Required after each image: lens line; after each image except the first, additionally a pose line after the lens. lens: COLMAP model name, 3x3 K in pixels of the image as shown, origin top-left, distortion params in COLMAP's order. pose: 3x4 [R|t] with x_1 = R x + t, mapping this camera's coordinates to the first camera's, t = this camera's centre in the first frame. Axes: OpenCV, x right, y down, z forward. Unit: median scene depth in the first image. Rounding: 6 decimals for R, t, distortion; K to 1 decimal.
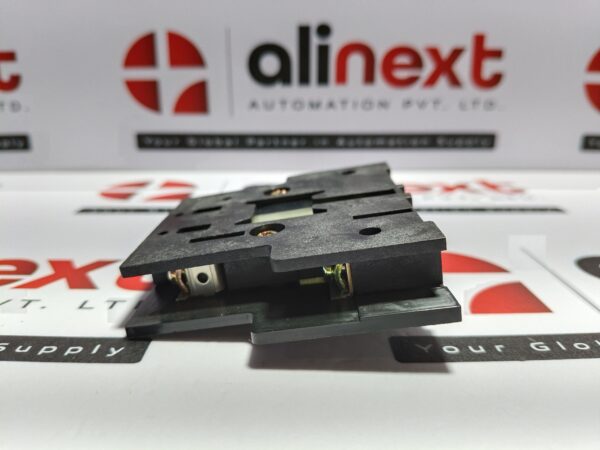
lens RADIAL K [[451.5, 0, 298.4], [0, 451.5, 224.2], [0, 0, 1]] dist [-0.054538, -0.035682]
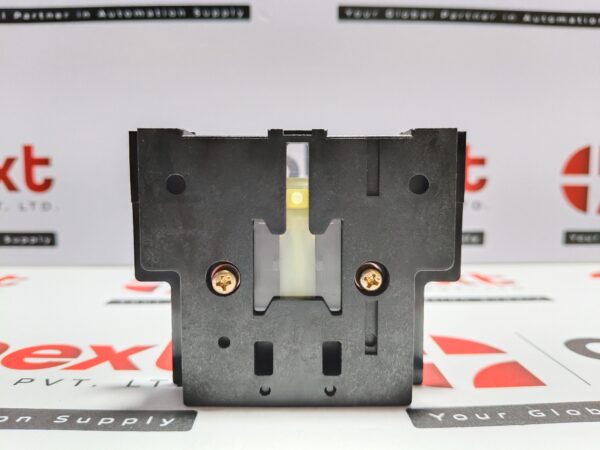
lens RADIAL K [[451.5, 0, 295.1], [0, 451.5, 239.9], [0, 0, 1]] dist [-0.054538, -0.035682]
pose [[0.999937, -0.002846, 0.010844, -0.043372], [0.004736, 0.983921, -0.178541, 0.014837], [-0.010162, 0.178581, 0.983873, -0.091117]]
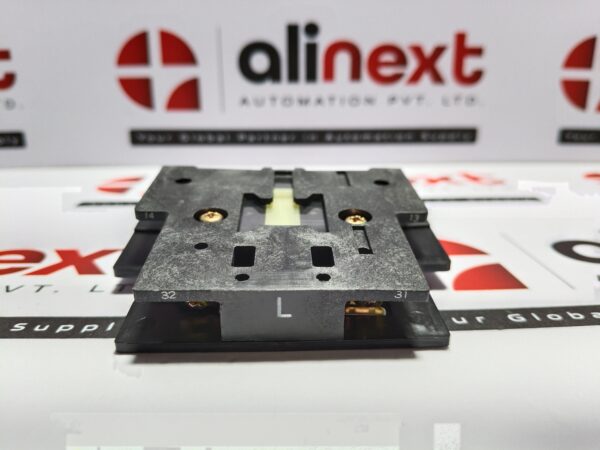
lens RADIAL K [[451.5, 0, 295.7], [0, 451.5, 226.8], [0, 0, 1]] dist [-0.054538, -0.035682]
pose [[0.999564, -0.011118, 0.027361, -0.014949], [0.010848, 0.999891, 0.010014, 0.015079], [-0.027469, -0.009712, 0.999575, -0.042687]]
